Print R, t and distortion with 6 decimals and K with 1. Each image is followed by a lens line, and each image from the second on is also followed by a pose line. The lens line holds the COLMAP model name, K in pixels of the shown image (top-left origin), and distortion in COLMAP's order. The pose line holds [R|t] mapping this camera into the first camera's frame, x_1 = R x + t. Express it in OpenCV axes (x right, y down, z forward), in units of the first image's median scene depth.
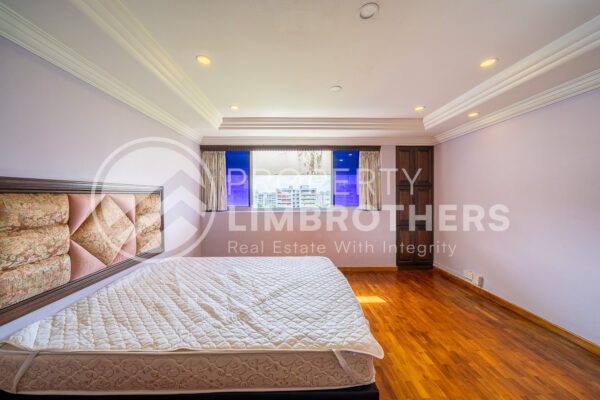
lens RADIAL K [[212.1, 0, 297.4], [0, 212.1, 197.2], [0, 0, 1]] dist [-0.000529, -0.000064]
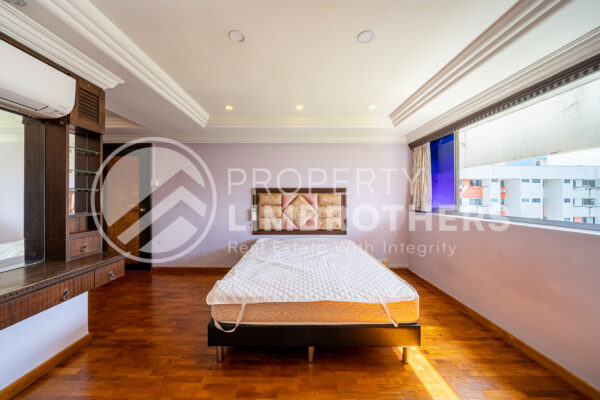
lens RADIAL K [[212.1, 0, 297.5], [0, 212.1, 197.9], [0, 0, 1]] dist [-0.000529, -0.000064]
pose [[-0.027712, 0.002183, -0.999614, 1.327886], [-0.007920, 0.999966, 0.002403, 0.028446], [0.999585, 0.007983, -0.027694, 1.212266]]
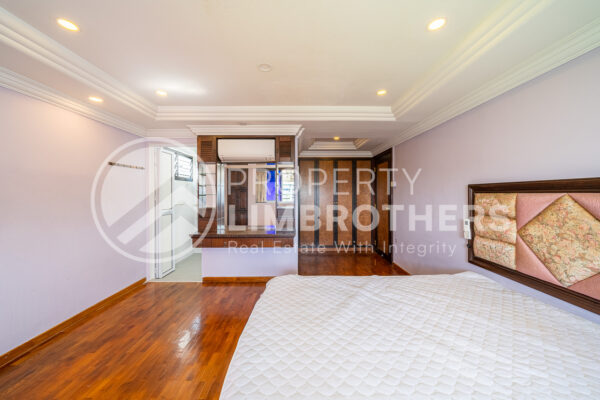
lens RADIAL K [[212.1, 0, 299.7], [0, 212.1, 197.5], [0, 0, 1]] dist [-0.000529, -0.000064]
pose [[-0.999652, 0.005645, 0.025758, 0.060778], [0.006099, 0.999827, 0.017572, -0.019519], [-0.025655, 0.017723, -0.999514, 2.101630]]
